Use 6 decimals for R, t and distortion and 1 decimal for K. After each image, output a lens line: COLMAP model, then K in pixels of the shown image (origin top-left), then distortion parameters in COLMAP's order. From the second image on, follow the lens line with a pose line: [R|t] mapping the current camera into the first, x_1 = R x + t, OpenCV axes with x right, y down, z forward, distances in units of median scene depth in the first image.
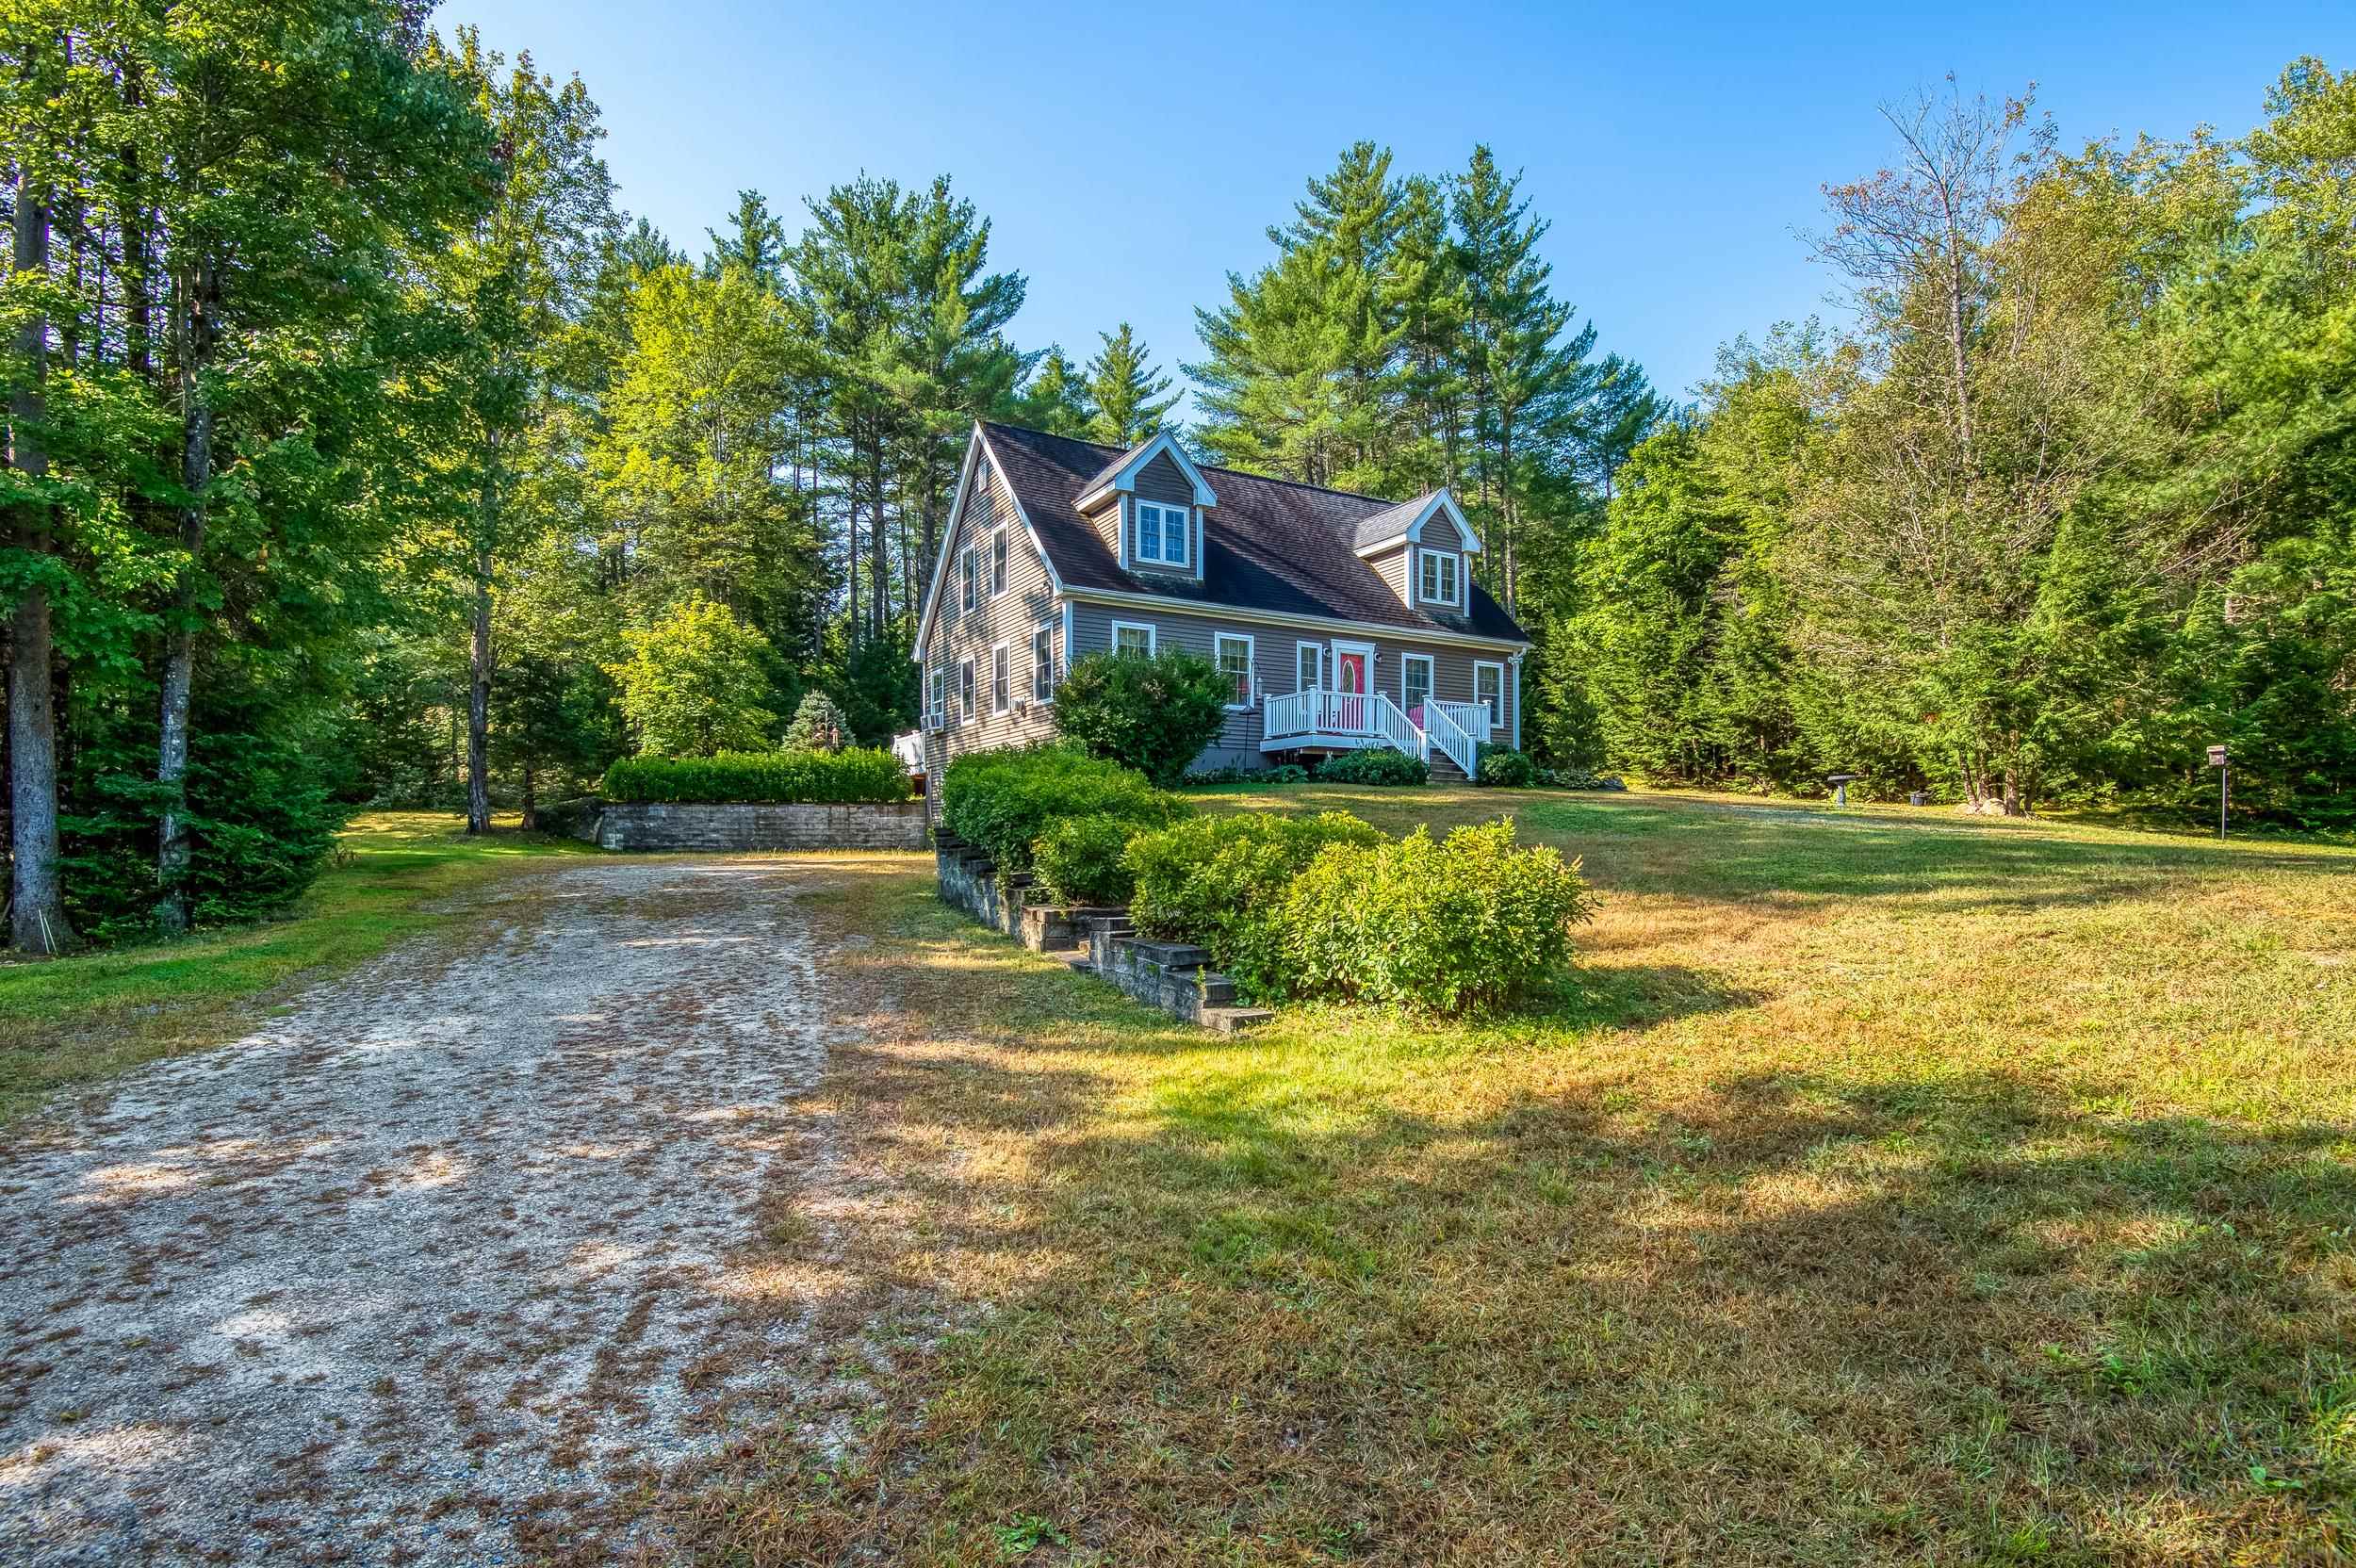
lens RADIAL K [[1148.2, 0, 1178.8], [0, 1148.2, 857.0], [0, 0, 1]] dist [-0.027017, -0.010790]
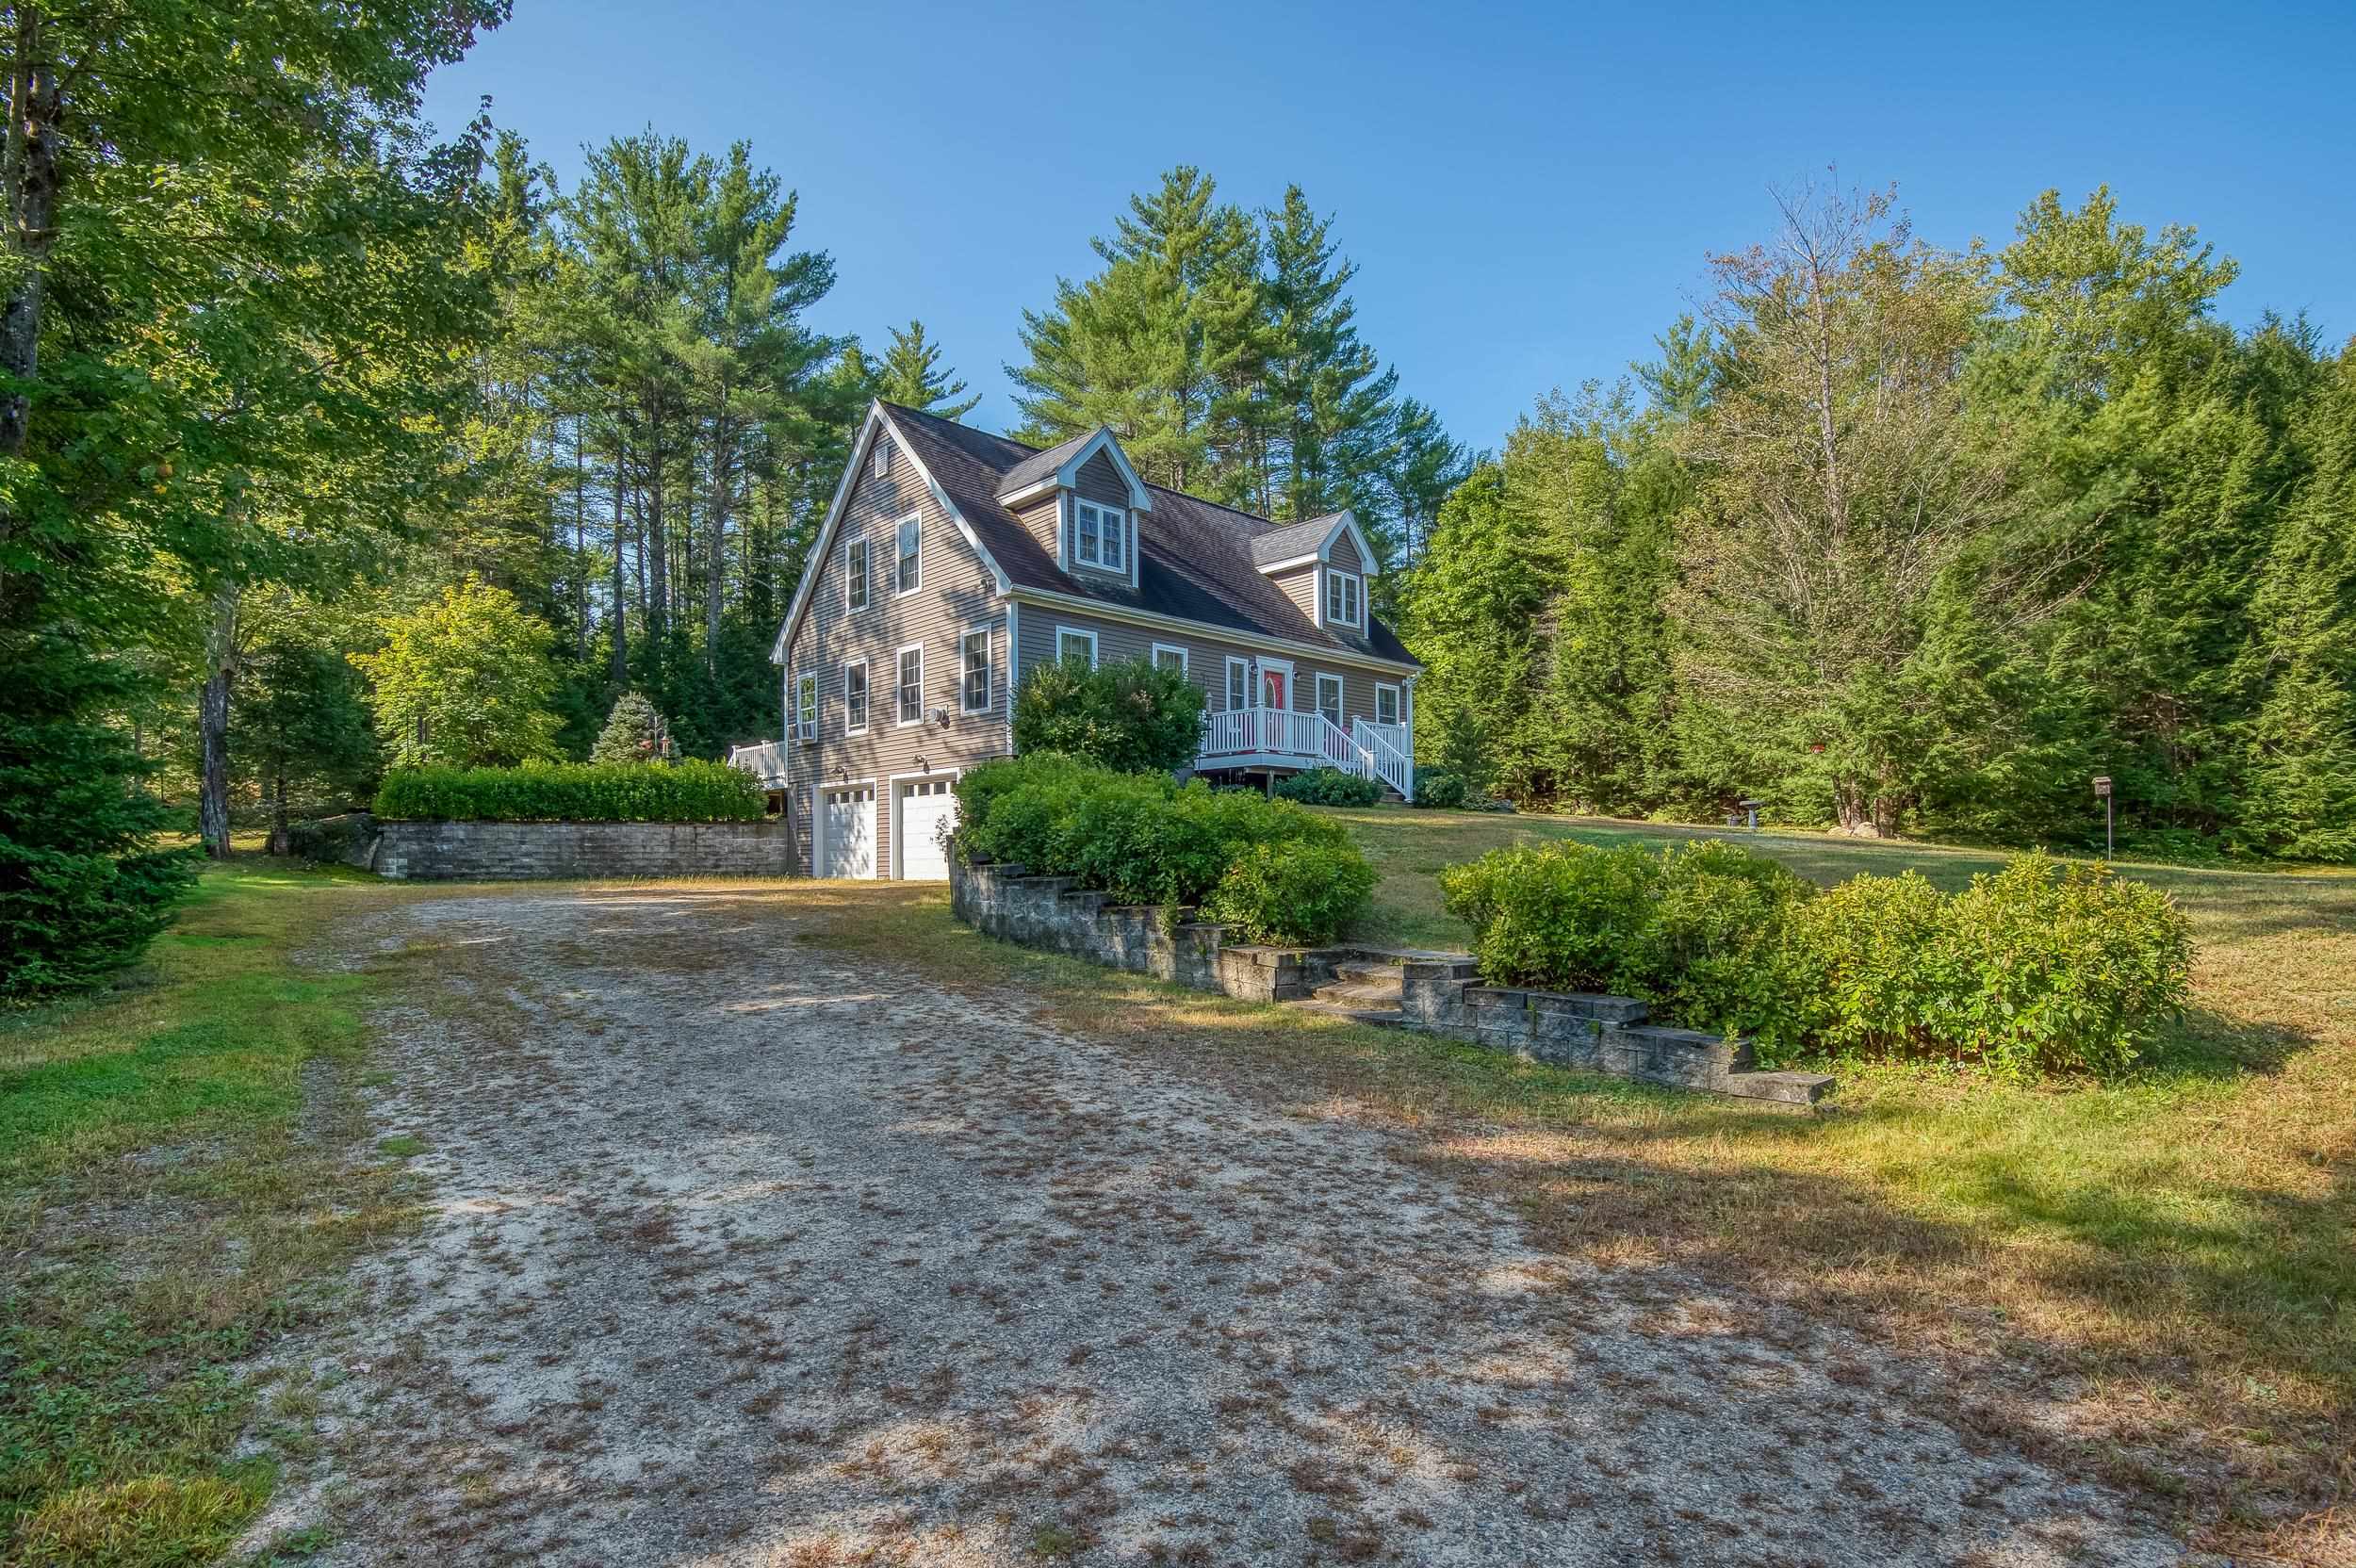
lens RADIAL K [[1148.2, 0, 1182.9], [0, 1148.2, 838.6], [0, 0, 1]] dist [-0.027017, -0.010790]
pose [[0.968467, -0.000030, 0.249142, -0.155120], [0.008072, 0.999479, -0.031258, -0.004846], [-0.249011, 0.032284, 0.967962, 0.073683]]
